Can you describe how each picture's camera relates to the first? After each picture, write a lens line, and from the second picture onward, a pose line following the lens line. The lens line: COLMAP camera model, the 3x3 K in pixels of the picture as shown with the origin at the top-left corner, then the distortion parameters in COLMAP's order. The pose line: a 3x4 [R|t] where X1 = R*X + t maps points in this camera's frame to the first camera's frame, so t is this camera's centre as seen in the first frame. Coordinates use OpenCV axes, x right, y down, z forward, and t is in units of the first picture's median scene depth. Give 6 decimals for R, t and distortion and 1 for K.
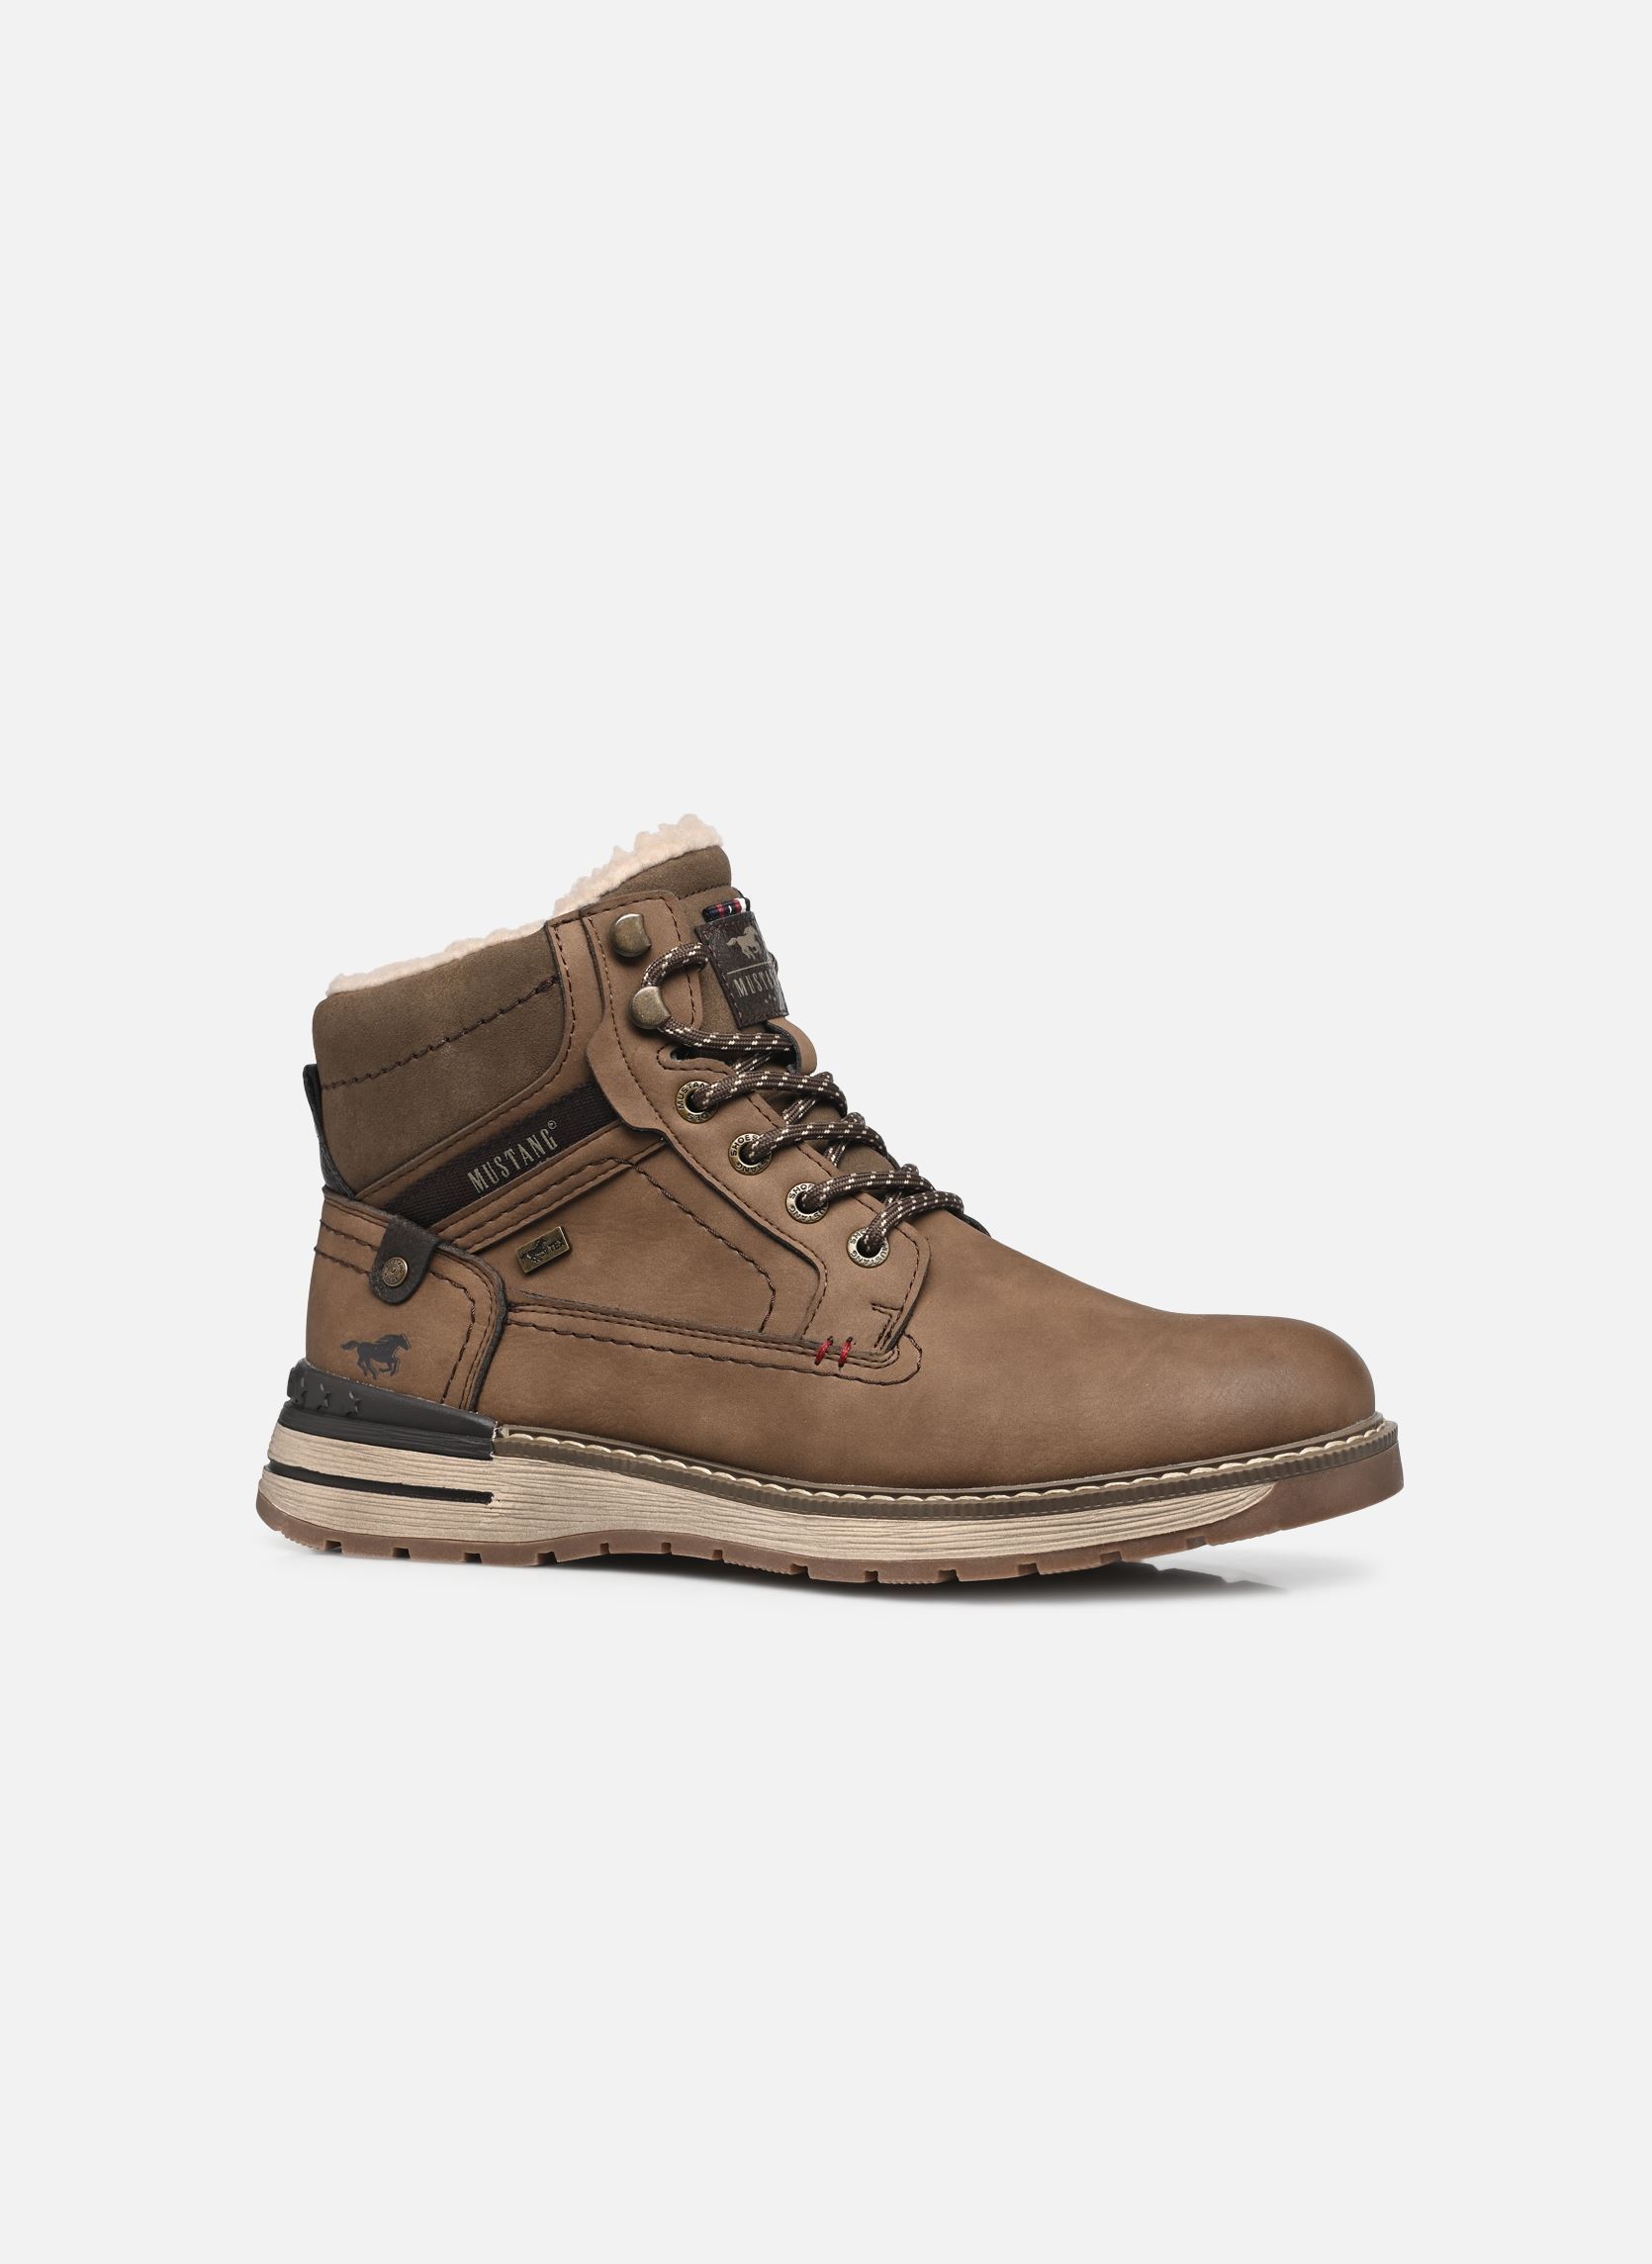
lens RADIAL K [[7879.7, 0, 824.2], [0, 7879.7, 1130.5], [0, 0, 1]] dist [0.122527, 0.000000]
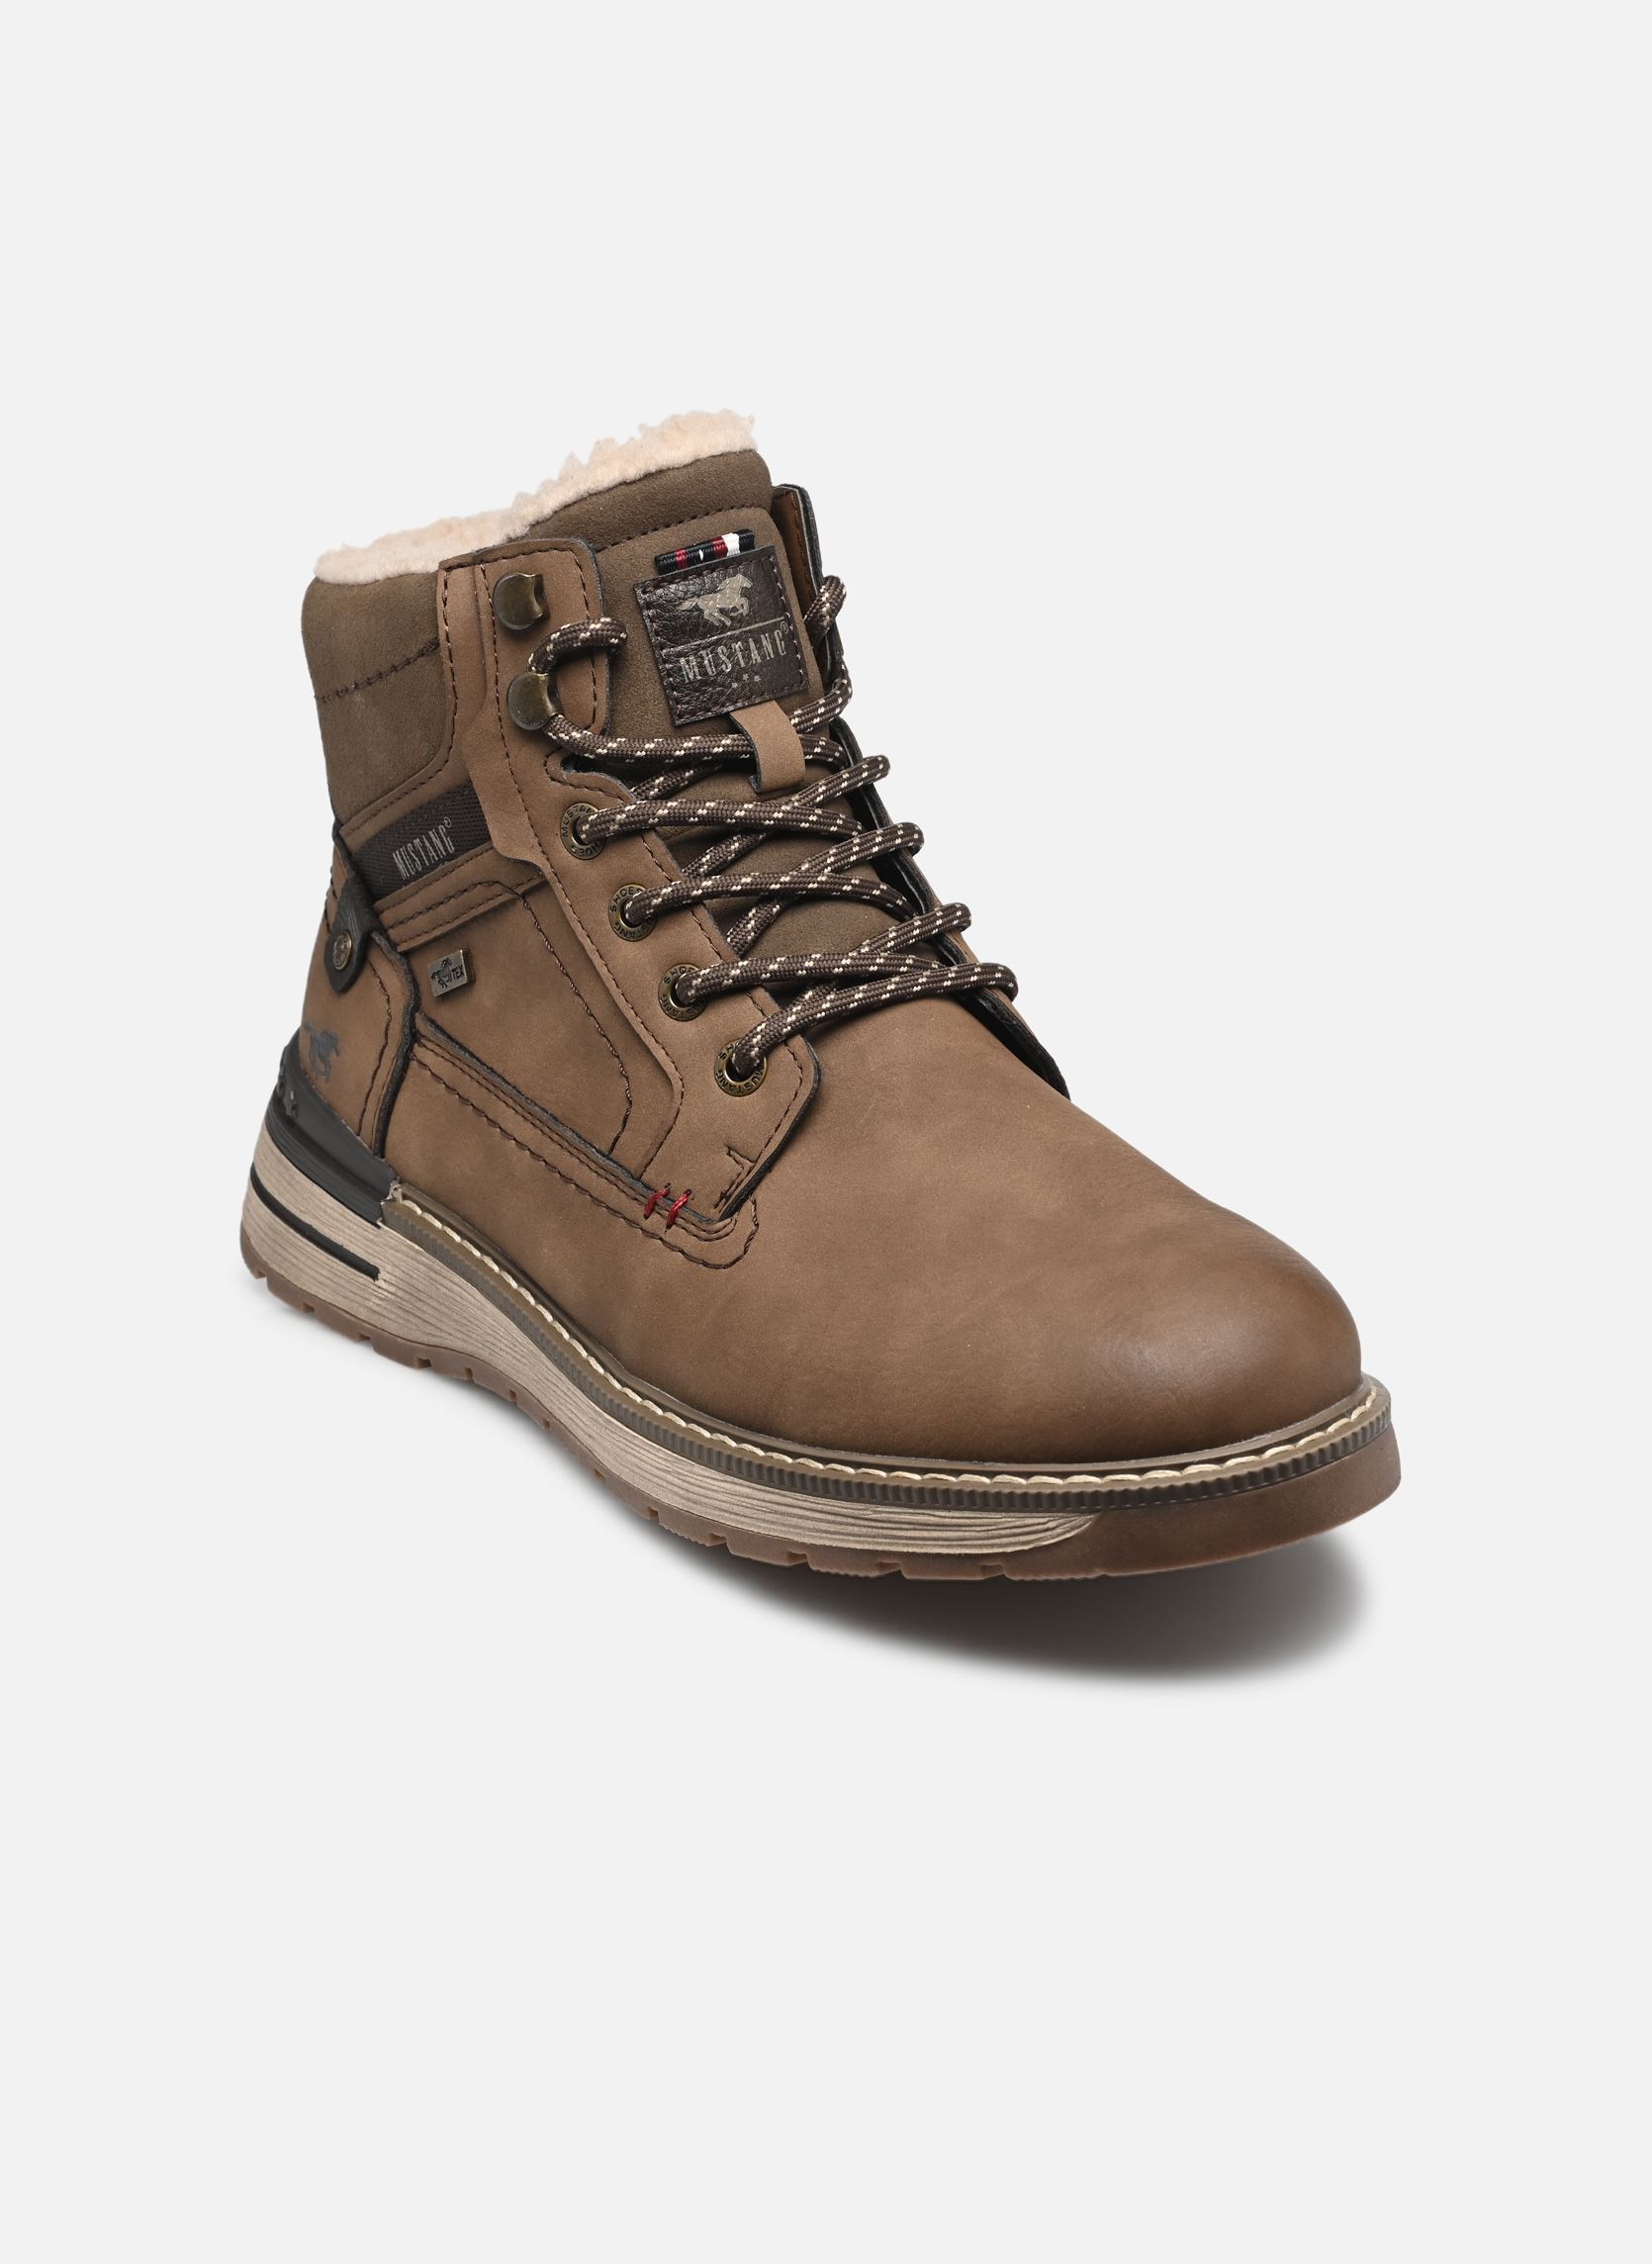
lens RADIAL K [[7879.7, 0, 826.5], [0, 7879.7, 1134.0], [0, 0, 1]] dist [0.122527, 0.000000]
pose [[0.813484, 0.184551, -0.551529, 0.422148], [-0.002811, 0.949554, 0.313592, -0.211718], [0.581580, -0.253551, 0.772966, 0.424996]]
